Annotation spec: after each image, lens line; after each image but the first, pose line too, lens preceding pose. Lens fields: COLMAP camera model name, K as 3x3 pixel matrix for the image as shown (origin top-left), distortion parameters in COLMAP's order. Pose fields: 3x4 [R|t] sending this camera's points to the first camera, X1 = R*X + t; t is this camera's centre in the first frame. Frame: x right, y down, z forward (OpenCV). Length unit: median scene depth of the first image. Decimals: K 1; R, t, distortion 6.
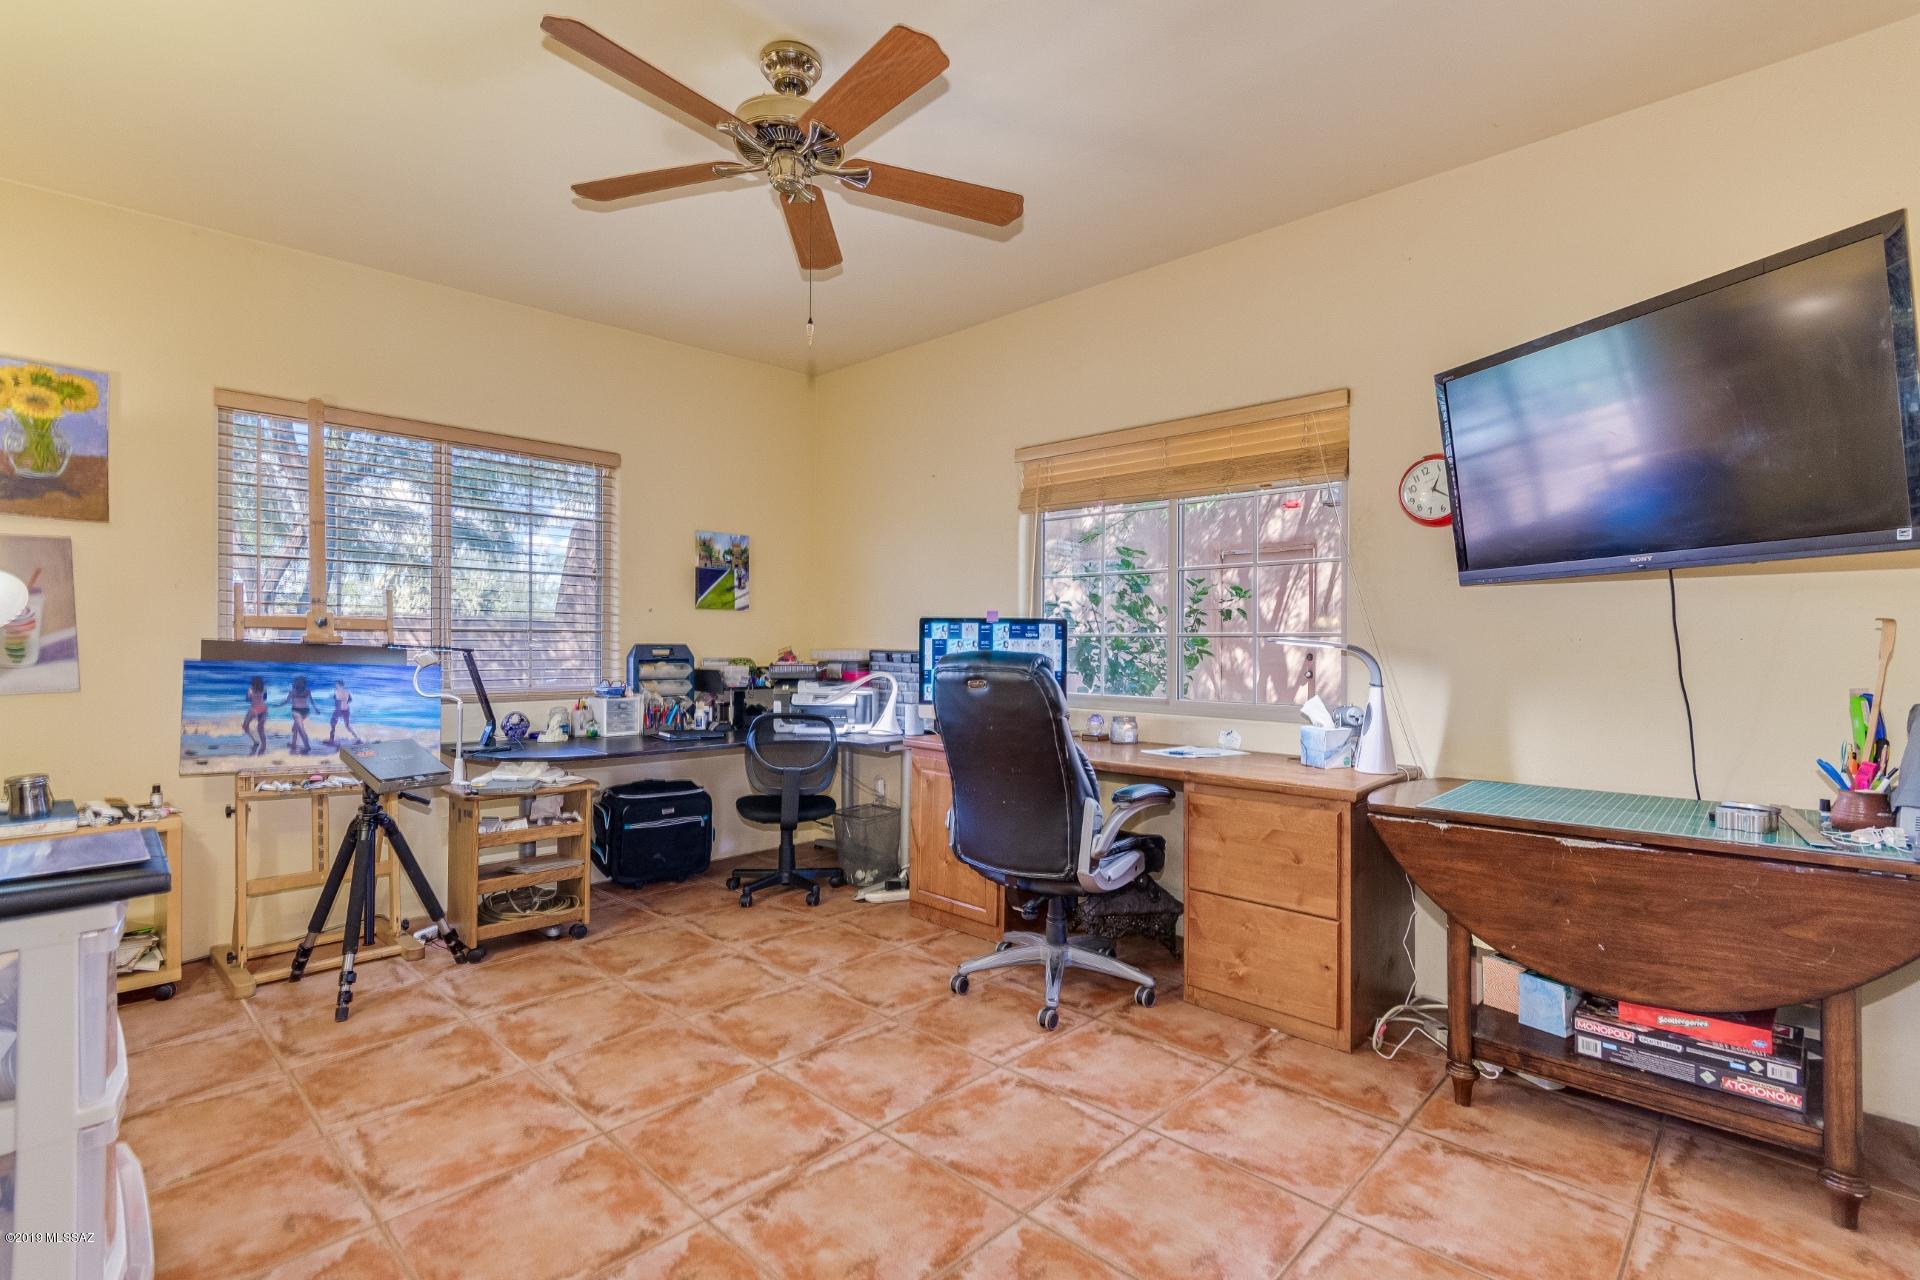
lens RADIAL K [[892.8, 0, 965.4], [0, 892.8, 632.9], [0, 0, 1]] dist [0.001423, 0.001372]
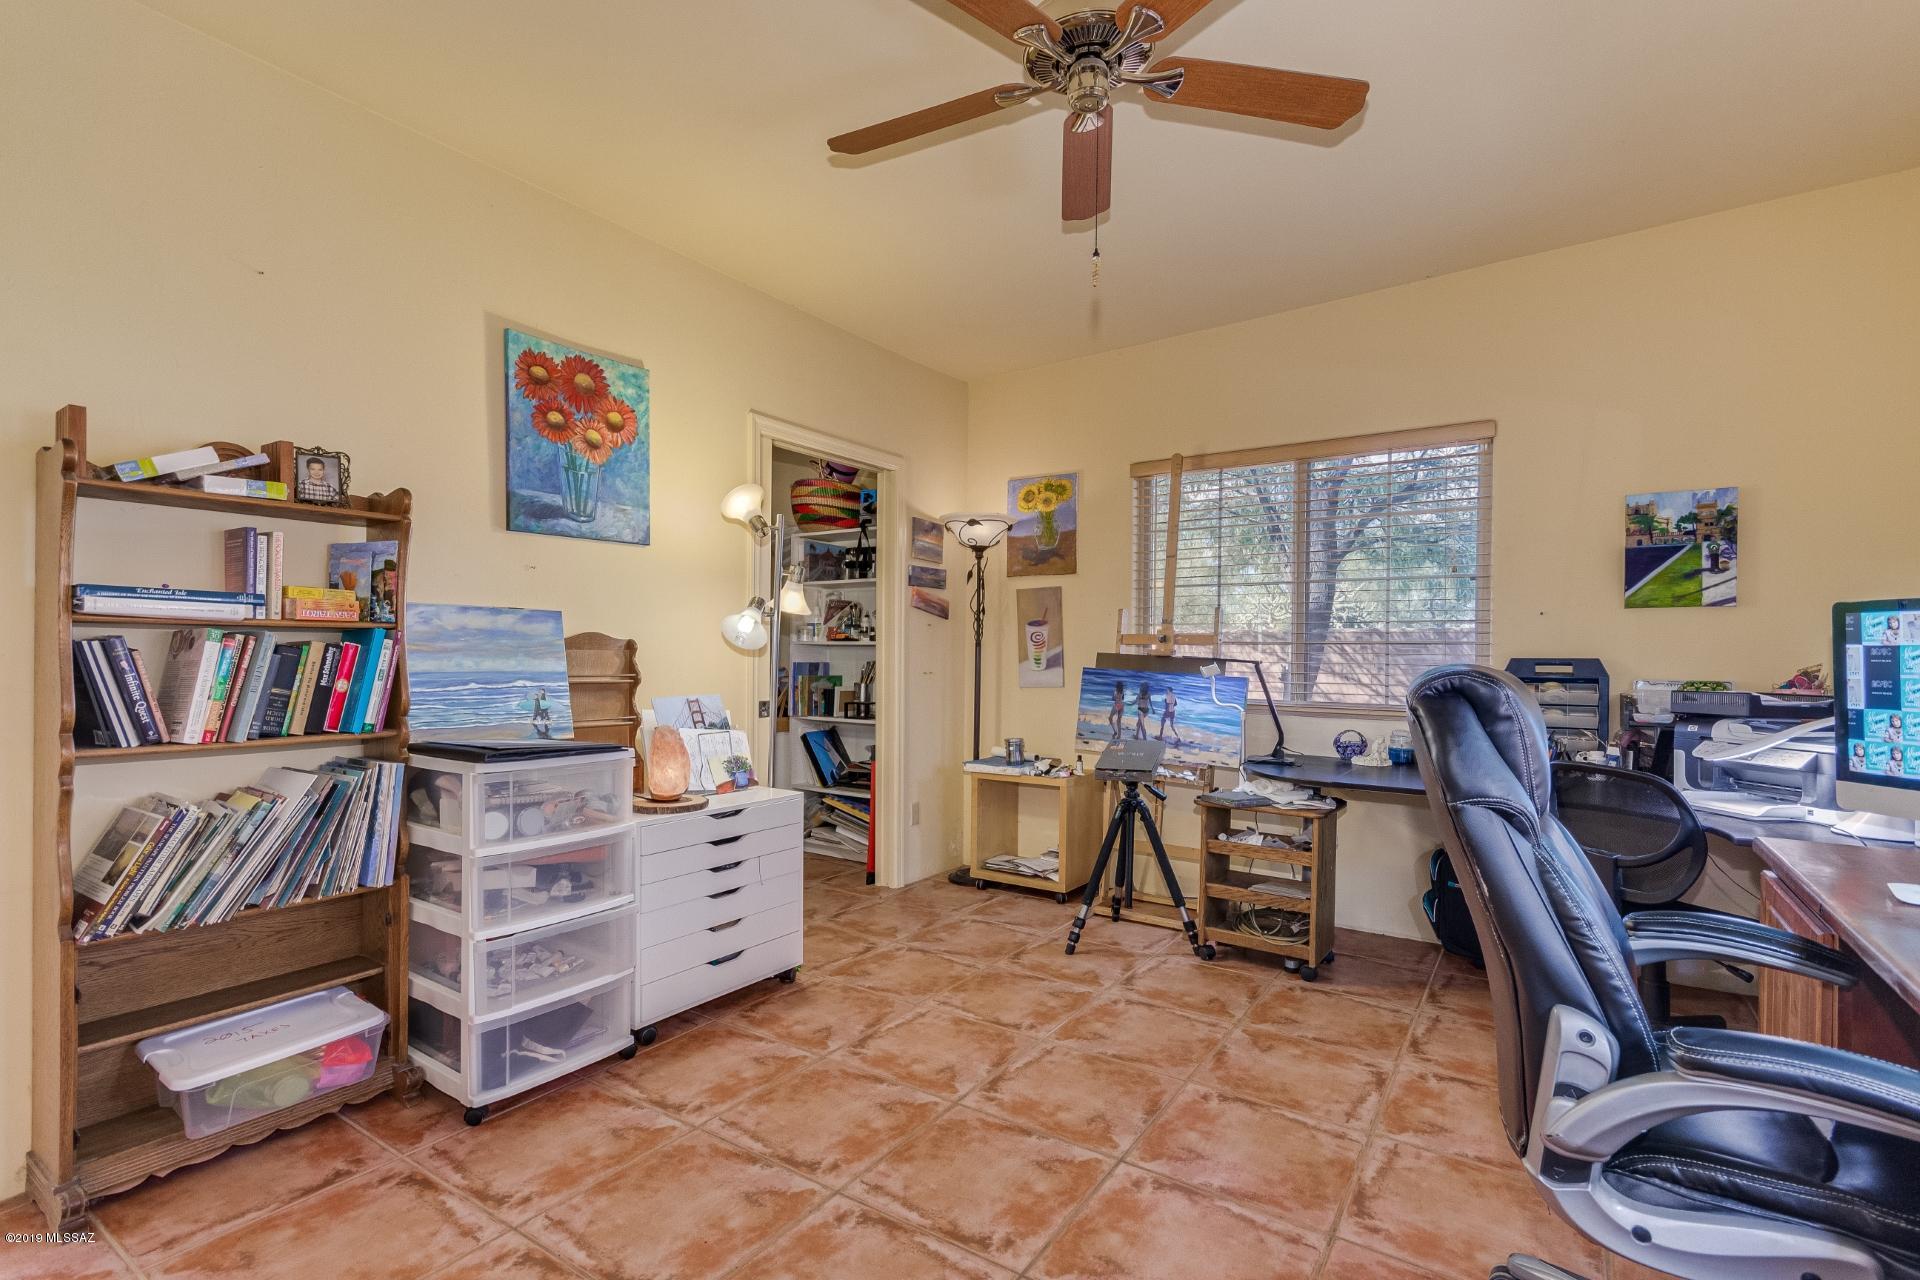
lens RADIAL K [[892.8, 0, 960.9], [0, 892.8, 657.6], [0, 0, 1]] dist [0.001423, 0.001372]
pose [[0.160310, -0.000750, -0.987066, 0.449804], [0.005640, 0.999984, 0.000157, 0.012826], [0.987051, -0.005592, 0.160312, 0.563023]]
